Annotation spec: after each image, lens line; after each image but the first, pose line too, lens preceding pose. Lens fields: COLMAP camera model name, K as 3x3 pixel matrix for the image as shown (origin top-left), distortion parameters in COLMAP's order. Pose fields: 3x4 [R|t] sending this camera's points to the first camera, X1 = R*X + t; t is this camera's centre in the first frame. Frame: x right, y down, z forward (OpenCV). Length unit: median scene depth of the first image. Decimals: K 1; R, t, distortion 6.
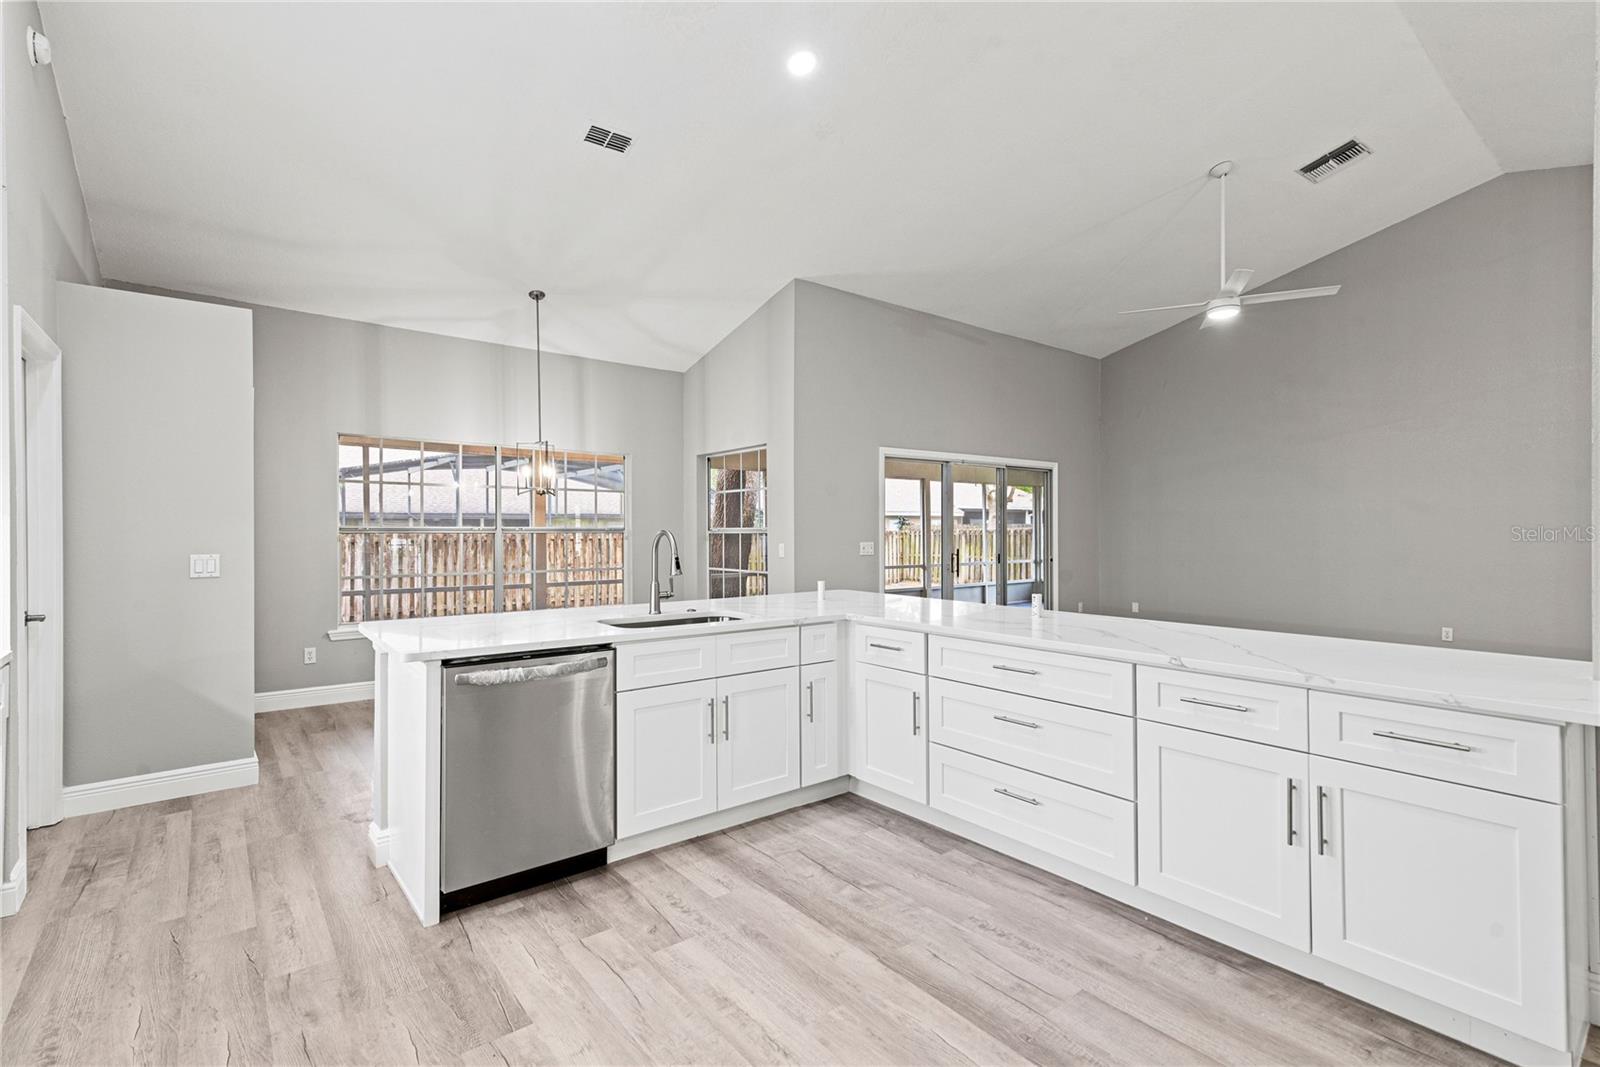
lens RADIAL K [[722.5, 0, 794.1], [0, 722.5, 531.4], [0, 0, 1]] dist [0.013162, -0.001420]
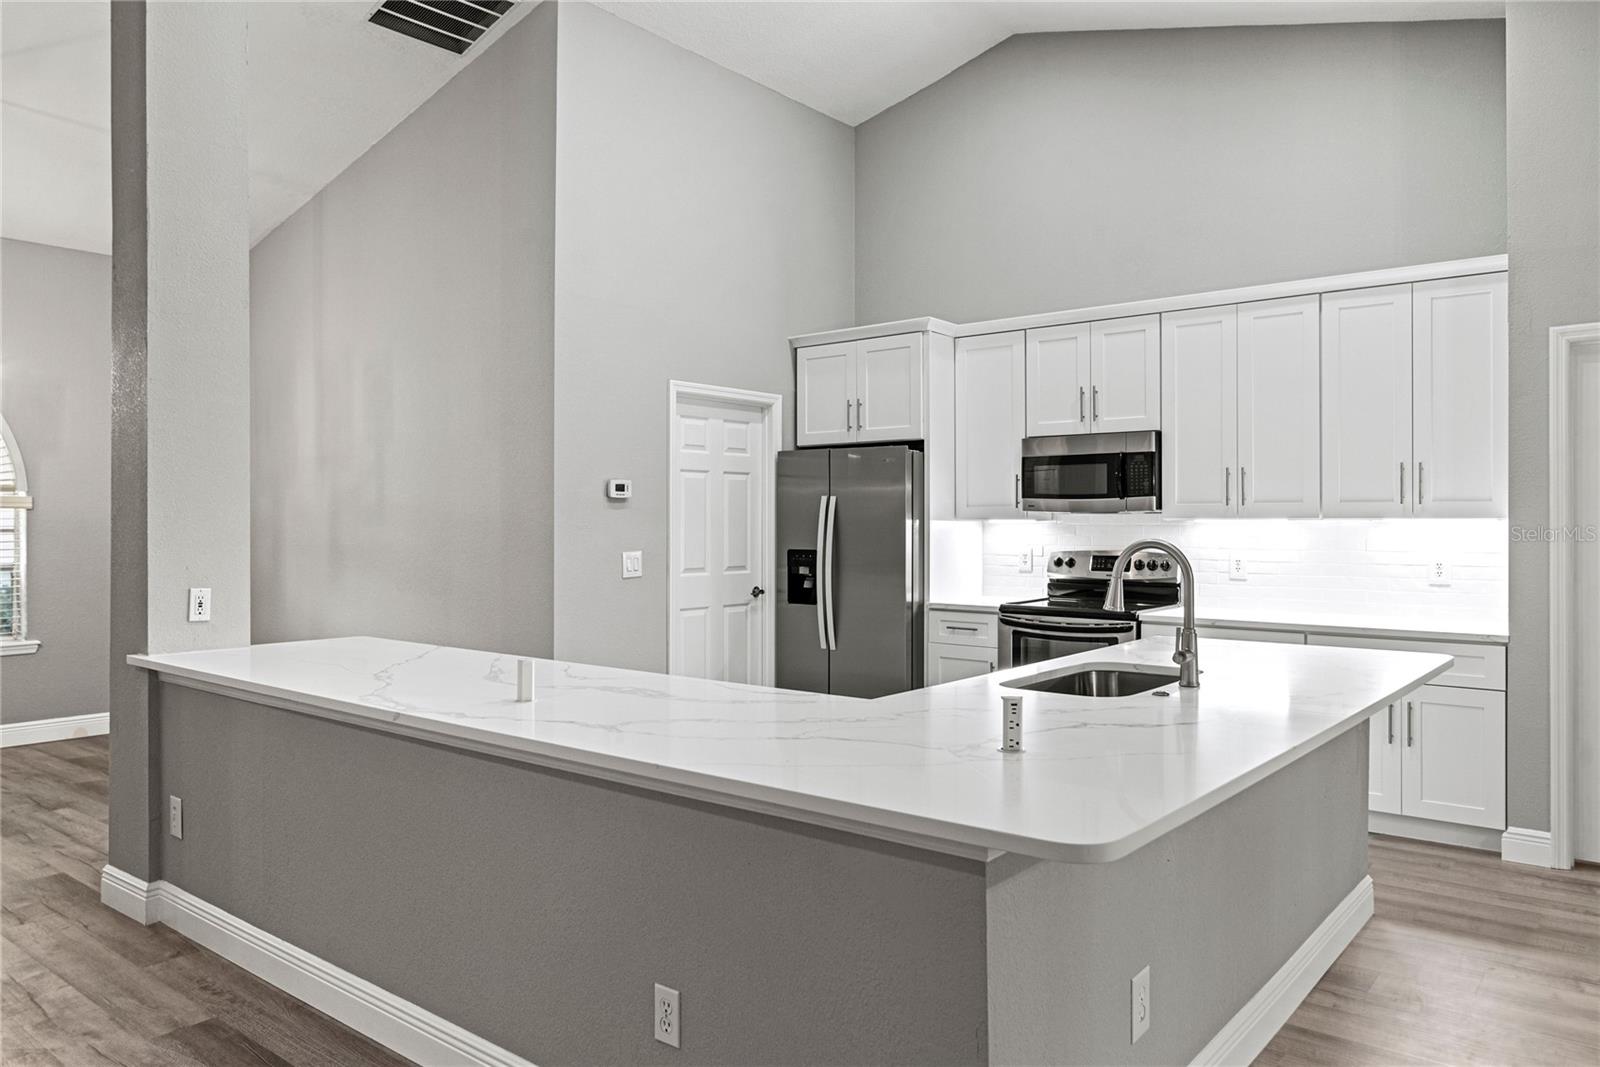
lens RADIAL K [[1109.8, 0, 800.3], [0, 1109.8, 517.3], [0, 0, 1]] dist [-0.001782, 0.004168]
pose [[-0.976276, 0.003720, -0.216499, 0.133805], [0.003667, 0.999993, 0.000645, -0.010352], [0.216500, -0.000164, -0.976283, 0.788979]]
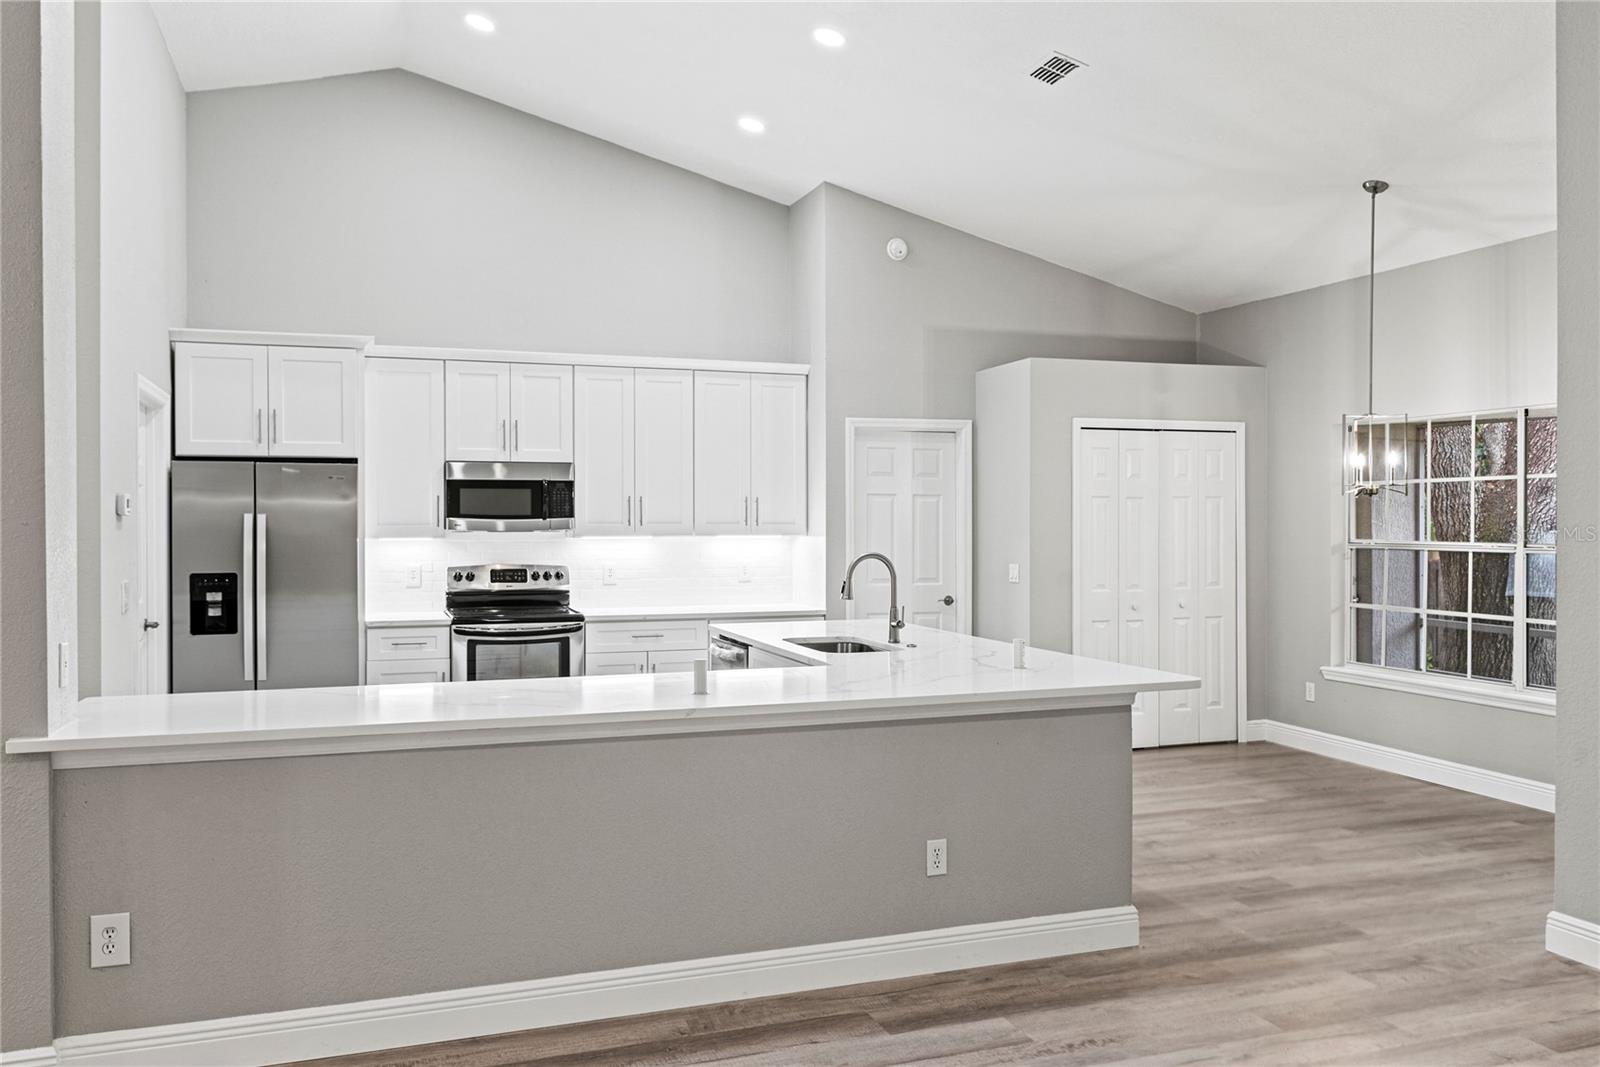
lens RADIAL K [[1213.1, 0, 802.2], [0, 1213.1, 532.3], [0, 0, 1]] dist [0.002645, -0.002879]
pose [[-0.322484, 0.007911, -0.946542, 0.585656], [0.001529, 0.999968, 0.007837, -0.018427], [0.946574, 0.001080, -0.322486, 0.611784]]
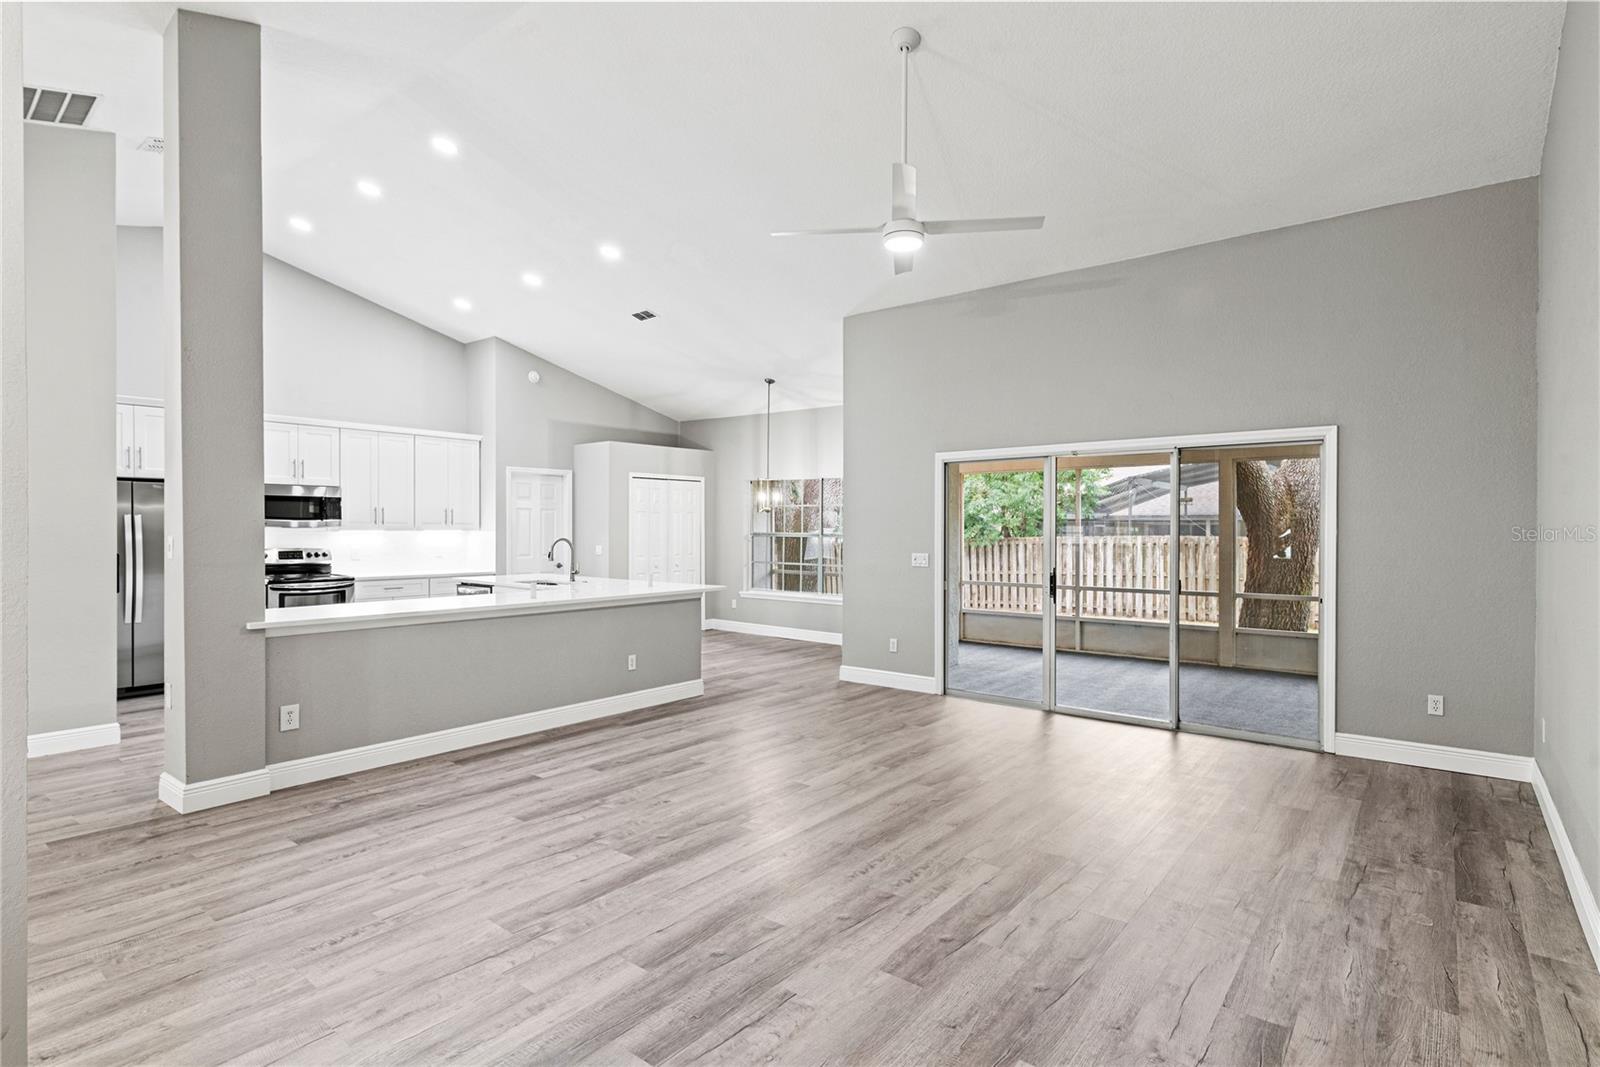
lens RADIAL K [[796.5, 0, 807.4], [0, 796.5, 532.6], [0, 0, 1]] dist [0.006128, 0.001177]
pose [[0.228135, 0.008324, -0.973594, 0.897584], [-0.004613, 0.999961, 0.007469, -0.016238], [0.973618, 0.002787, 0.228165, 0.494294]]
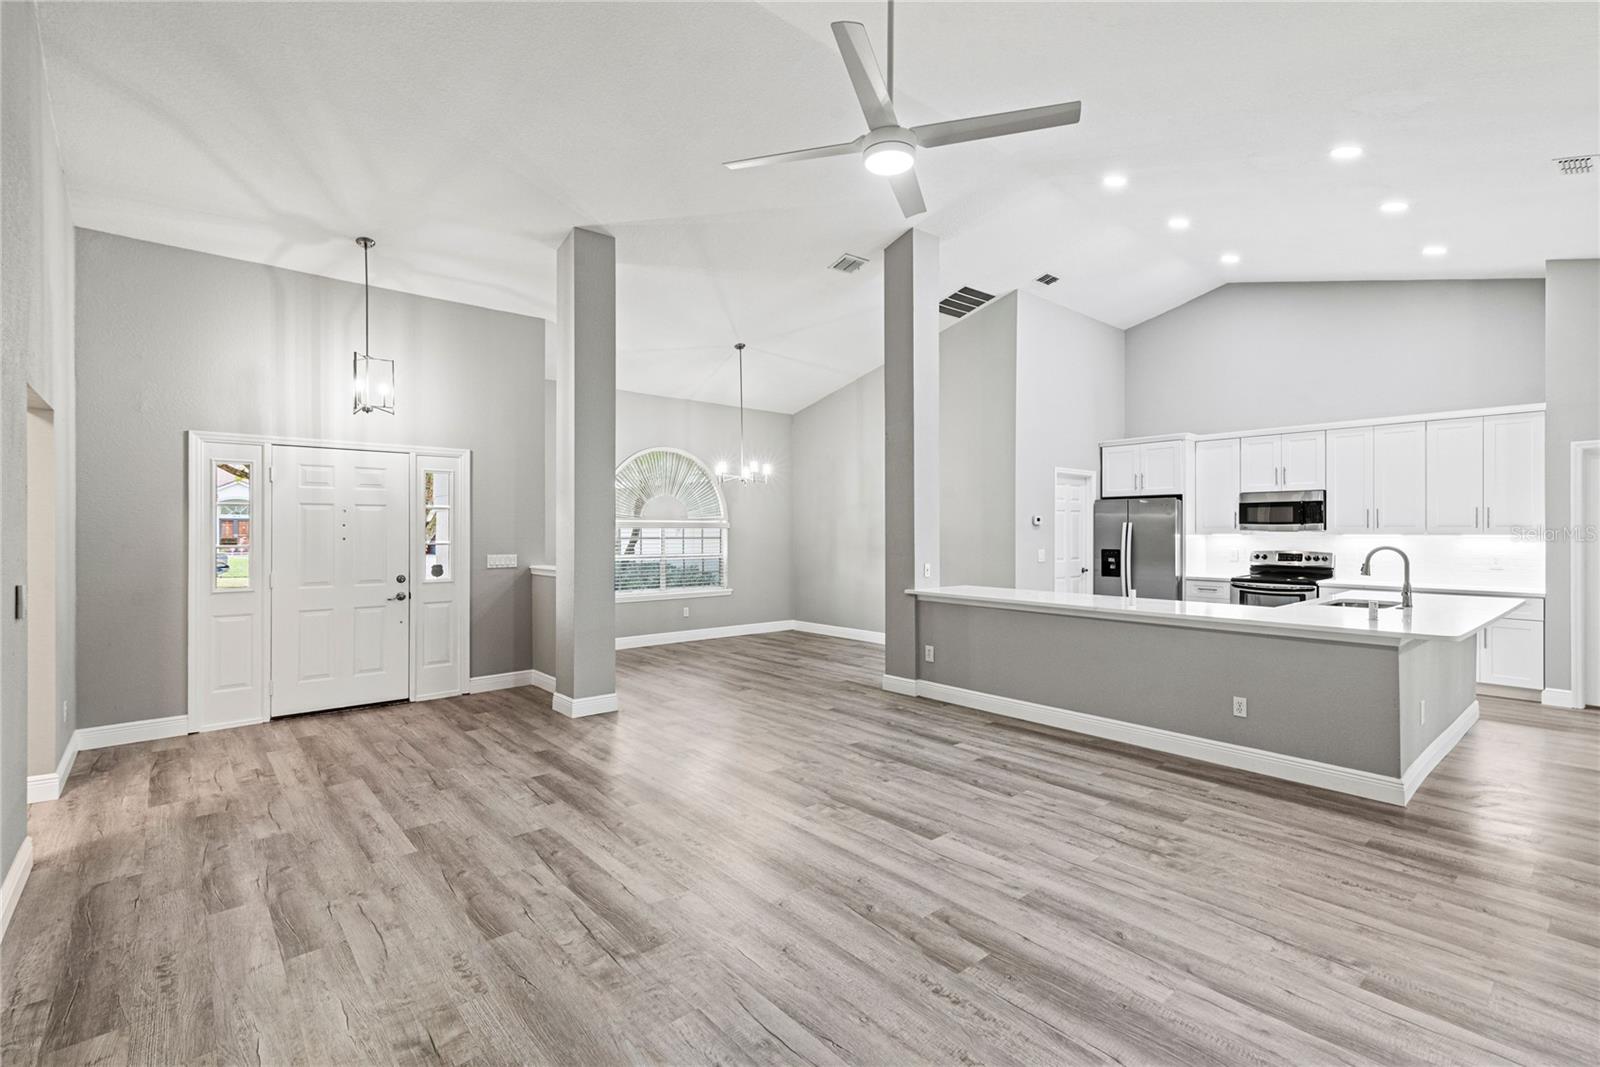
lens RADIAL K [[722.5, 0, 796.6], [0, 722.5, 528.5], [0, 0, 1]] dist [0.013162, -0.001420]
pose [[-0.999210, 0.003368, -0.039608, 0.460710], [0.003314, 0.999993, 0.001443, -0.019566], [0.039613, 0.001311, -0.999214, 1.038038]]
